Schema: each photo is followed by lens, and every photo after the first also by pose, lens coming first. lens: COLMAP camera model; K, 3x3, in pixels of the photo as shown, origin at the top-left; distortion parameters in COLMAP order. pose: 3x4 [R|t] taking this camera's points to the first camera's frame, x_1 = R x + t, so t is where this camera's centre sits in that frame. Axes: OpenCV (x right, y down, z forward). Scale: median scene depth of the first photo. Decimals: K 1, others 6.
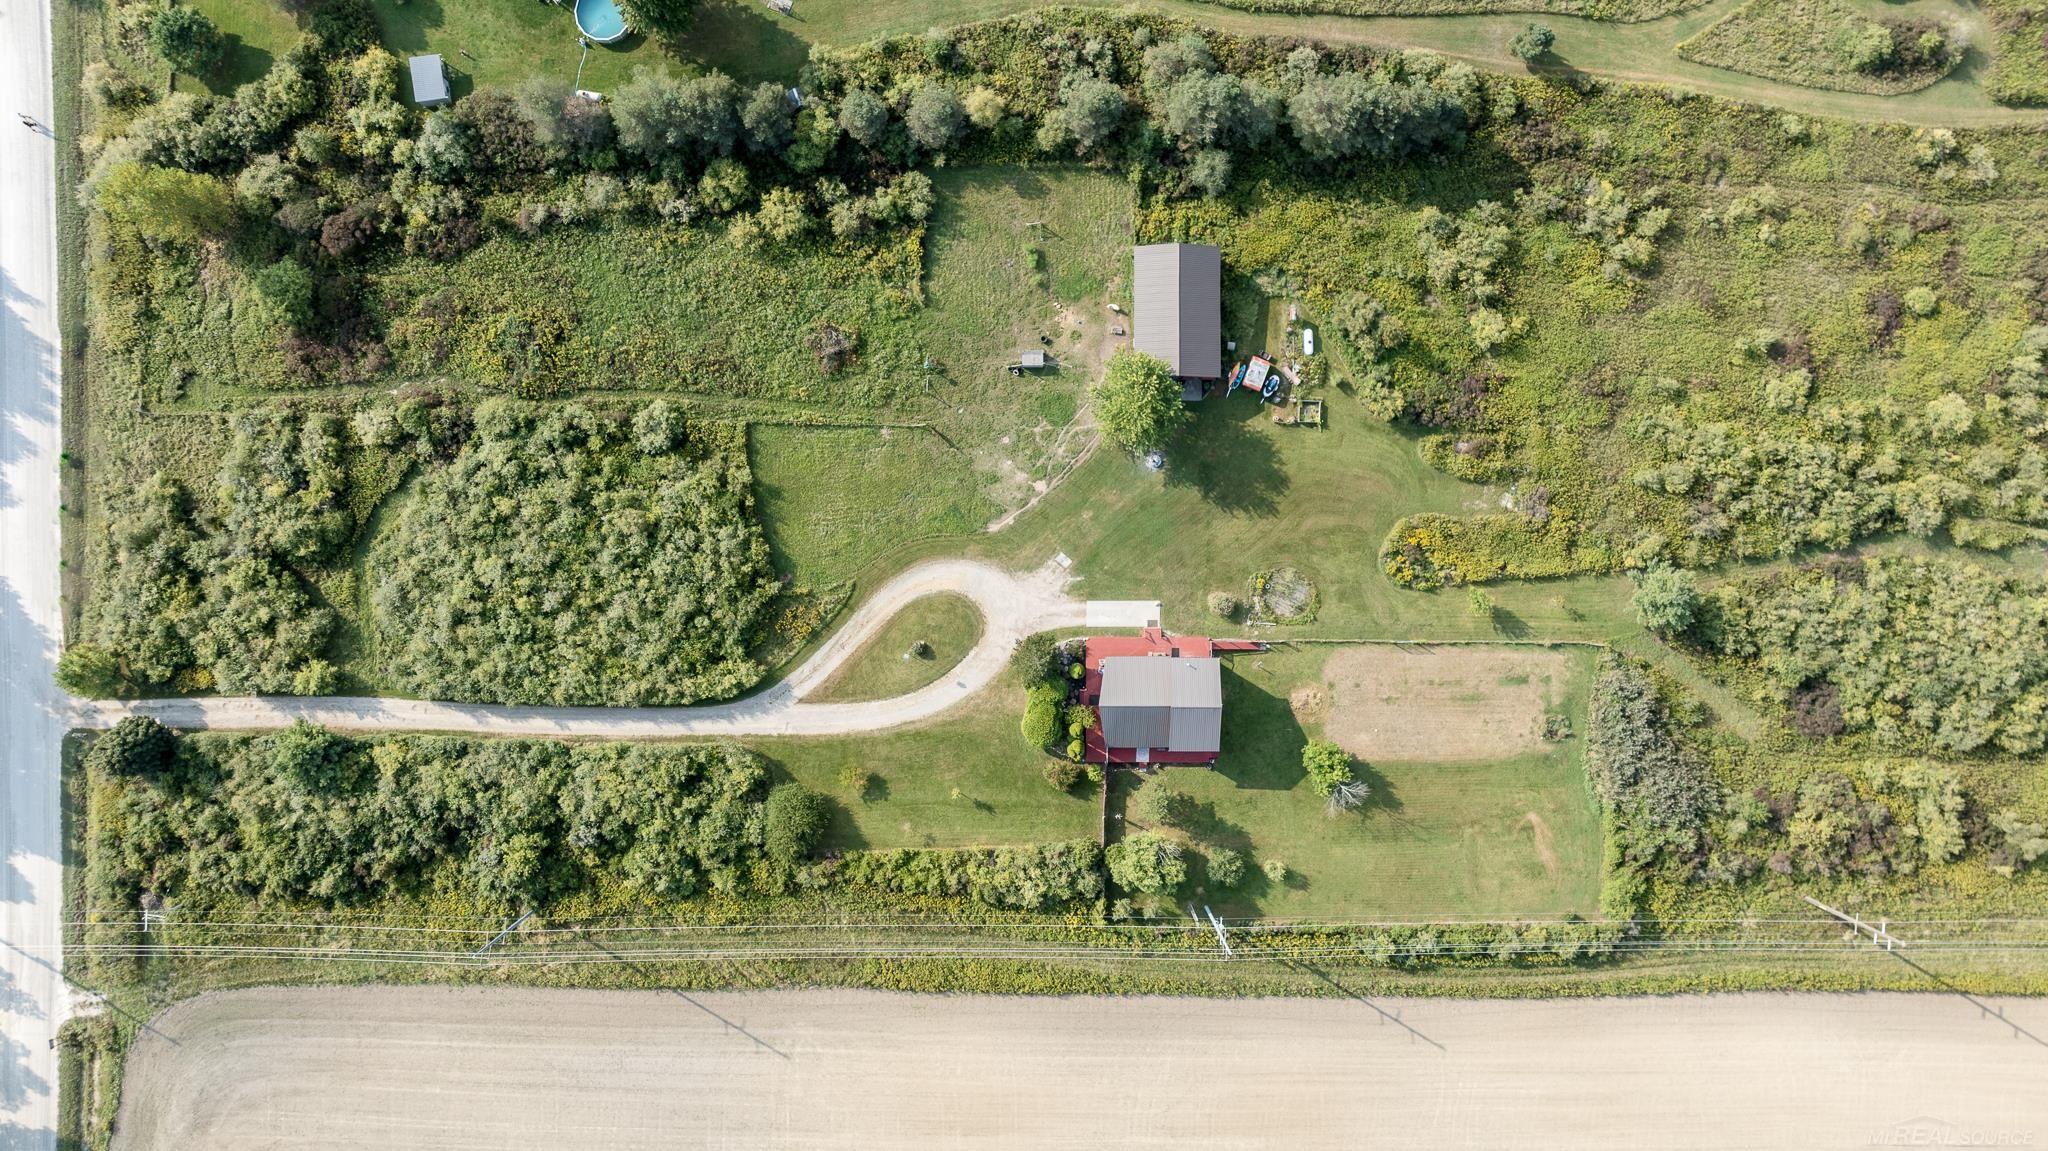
lens RADIAL K [[1448.9, 0, 1024.0], [0, 1448.9, 575.5], [0, 0, 1]] dist [-0.033712, 0.045744]
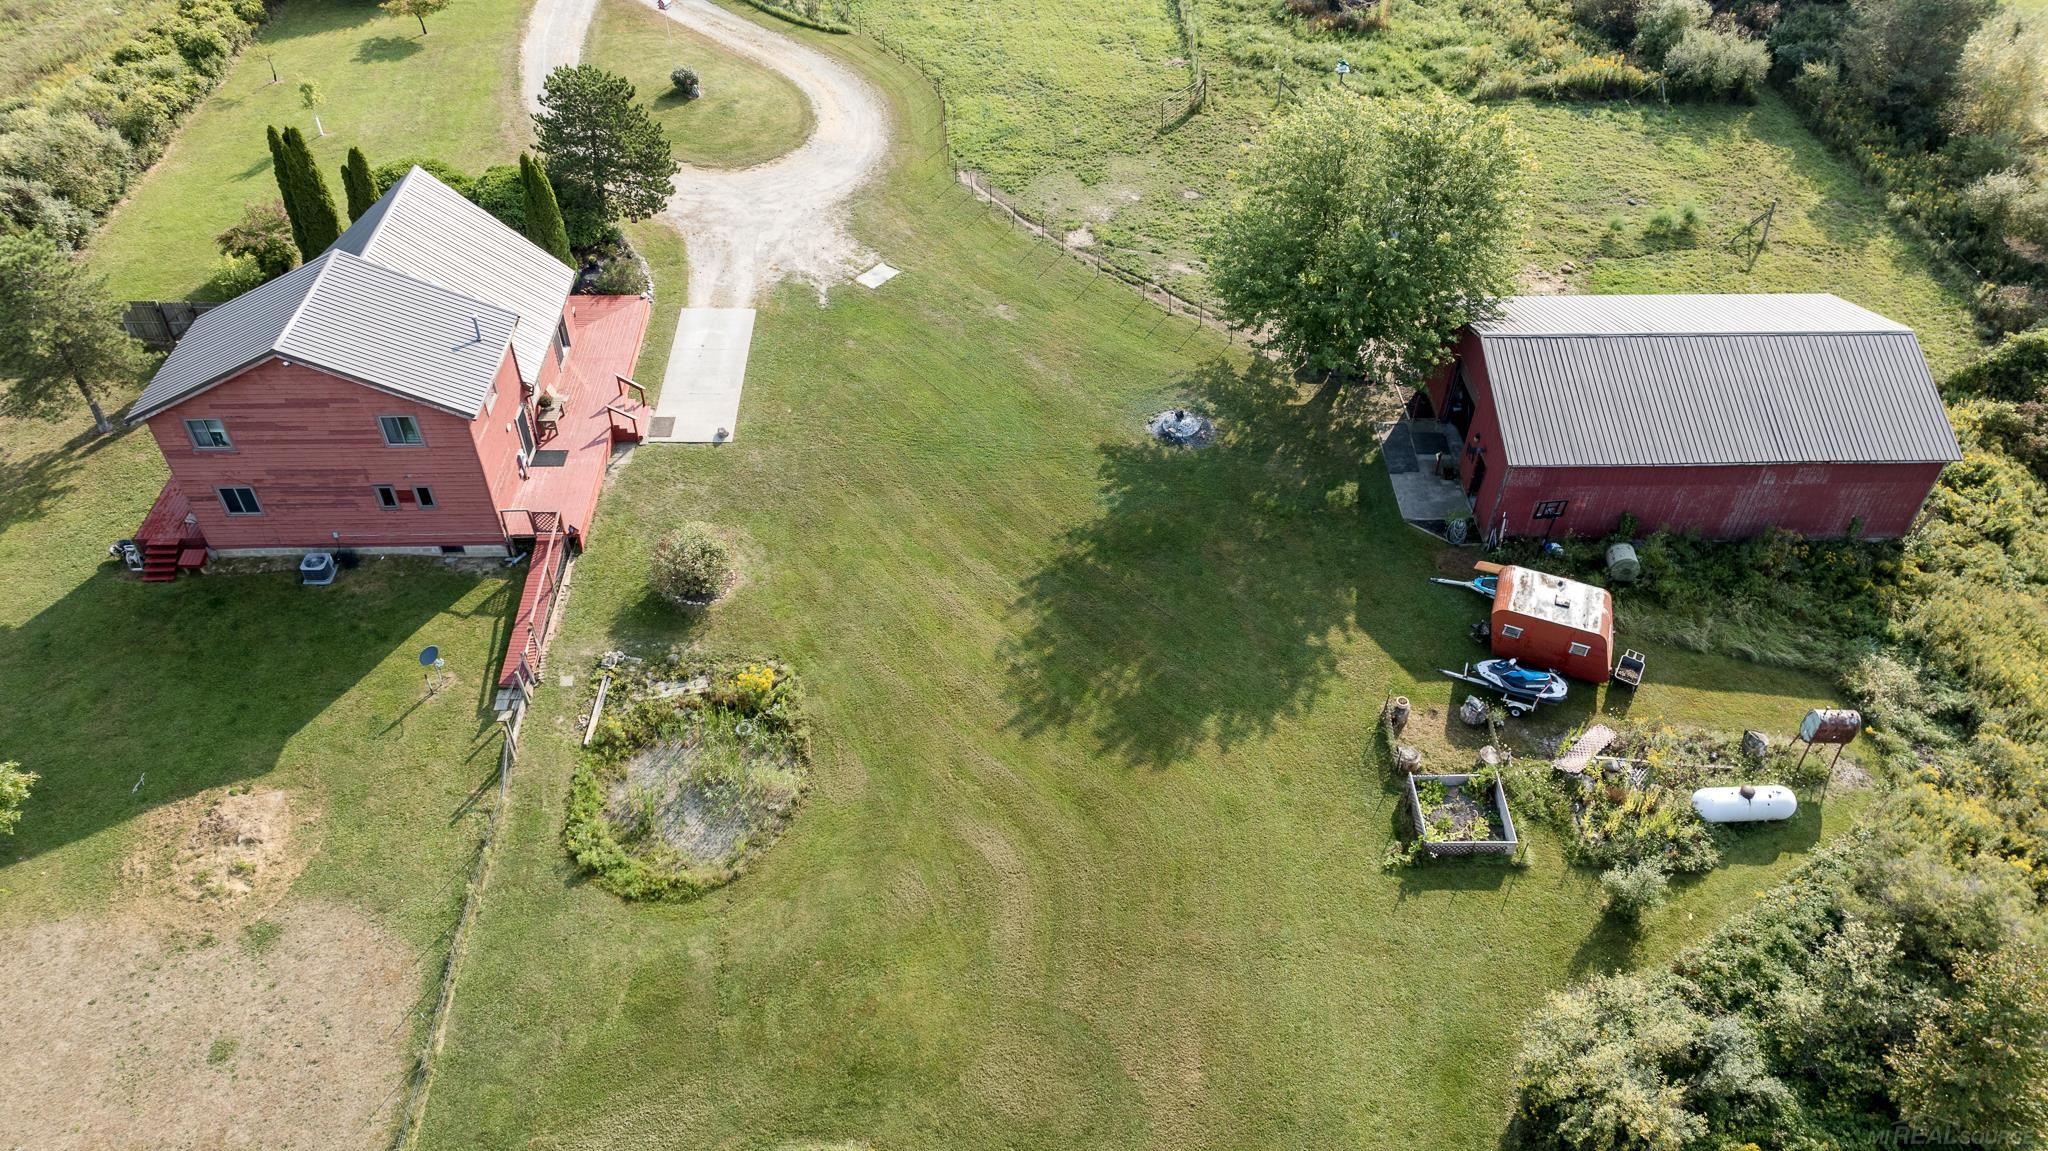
lens RADIAL K [[1440.1, 0, 1024.0], [0, 1440.1, 575.5], [0, 0, 1]] dist [-0.035873, 0.039551]
pose [[0.031771, 0.676345, -0.735899, 0.341930], [-0.999291, 0.006609, -0.037068, -0.033080], [-0.020207, 0.736555, 0.676076, 0.812529]]
